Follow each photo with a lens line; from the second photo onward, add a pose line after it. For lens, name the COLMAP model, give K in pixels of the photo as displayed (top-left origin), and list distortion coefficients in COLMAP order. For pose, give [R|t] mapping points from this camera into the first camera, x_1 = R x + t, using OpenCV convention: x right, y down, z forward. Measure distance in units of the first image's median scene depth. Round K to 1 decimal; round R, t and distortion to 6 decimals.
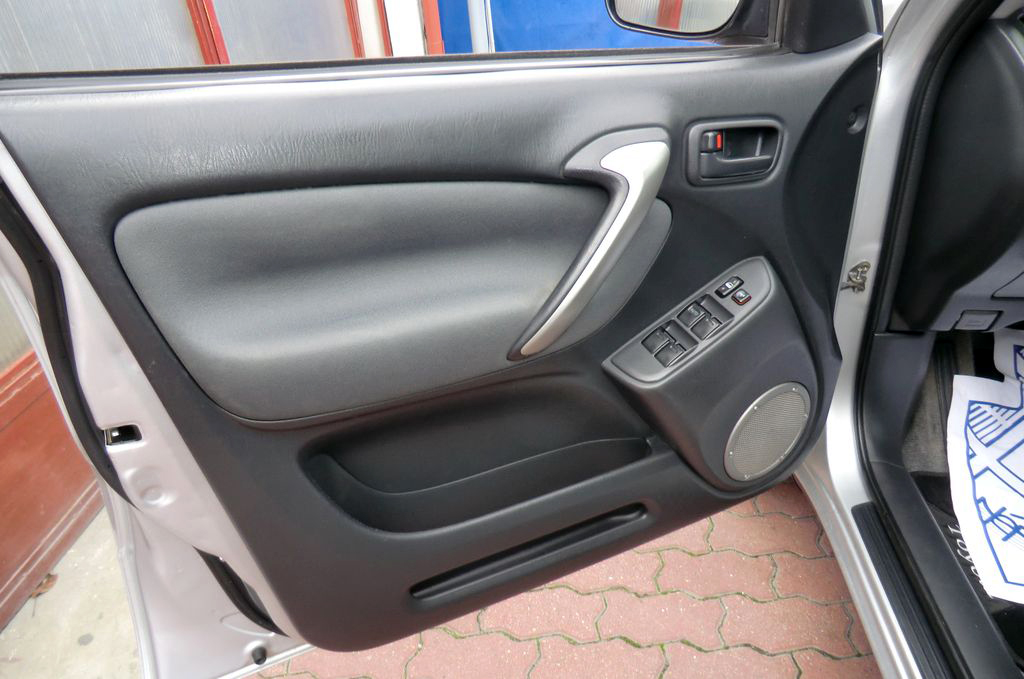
lens RADIAL K [[737.4, 0, 510.4], [0, 737.4, 336.6], [0, 0, 1]] dist [-0.050453, 0.085870]
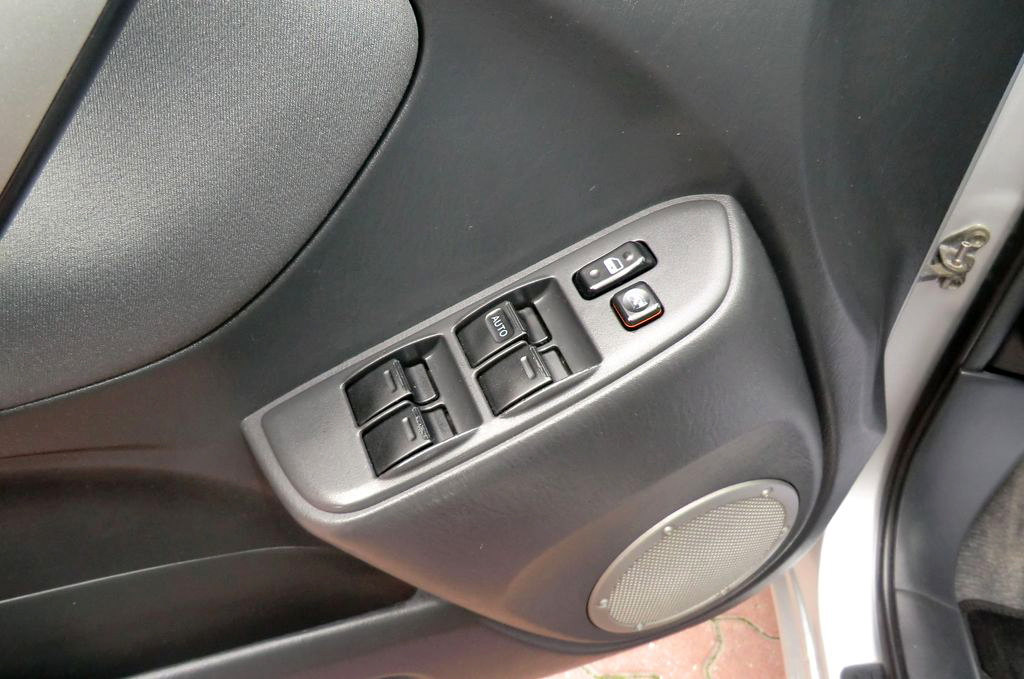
lens RADIAL K [[737.4, 0, 513.7], [0, 737.4, 341.8], [0, 0, 1]] dist [-0.050453, 0.085870]
pose [[0.988546, 0.148112, -0.028986, 0.262220], [-0.141093, 0.975140, 0.170865, -0.086647], [0.053573, -0.164818, 0.984868, 0.630402]]
